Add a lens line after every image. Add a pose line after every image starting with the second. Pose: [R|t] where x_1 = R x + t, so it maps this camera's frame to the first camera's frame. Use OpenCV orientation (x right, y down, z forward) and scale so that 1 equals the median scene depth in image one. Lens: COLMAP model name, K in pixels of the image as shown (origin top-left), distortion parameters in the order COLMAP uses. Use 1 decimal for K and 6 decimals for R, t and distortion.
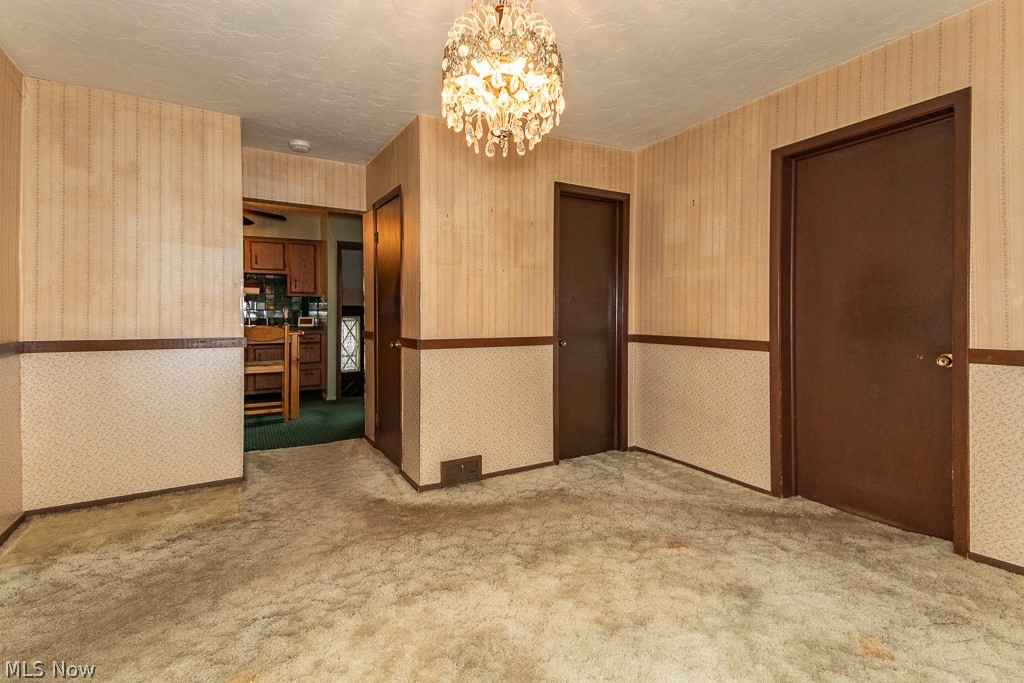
lens RADIAL K [[474.3, 0, 492.8], [0, 474.3, 319.1], [0, 0, 1]] dist [0.042501, -0.002827]
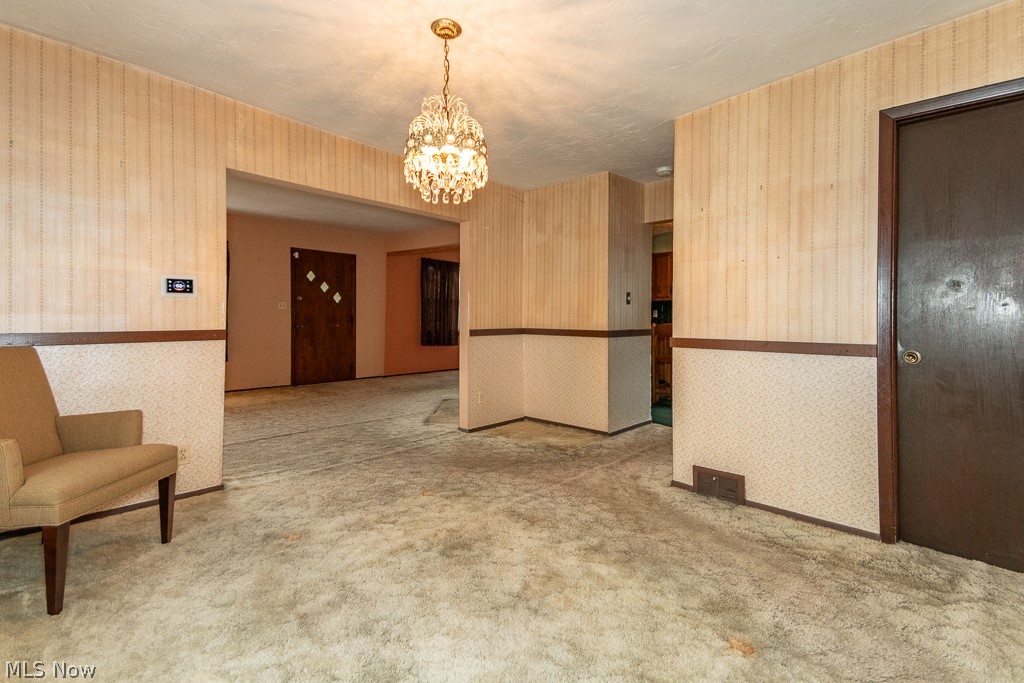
lens RADIAL K [[474.3, 0, 522.3], [0, 474.3, 318.4], [0, 0, 1]] dist [0.042501, -0.002827]
pose [[0.295529, 0.003255, -0.955328, 0.712890], [-0.010217, 0.999948, 0.000247, 0.004984], [0.955279, 0.009688, 0.295547, 0.371777]]
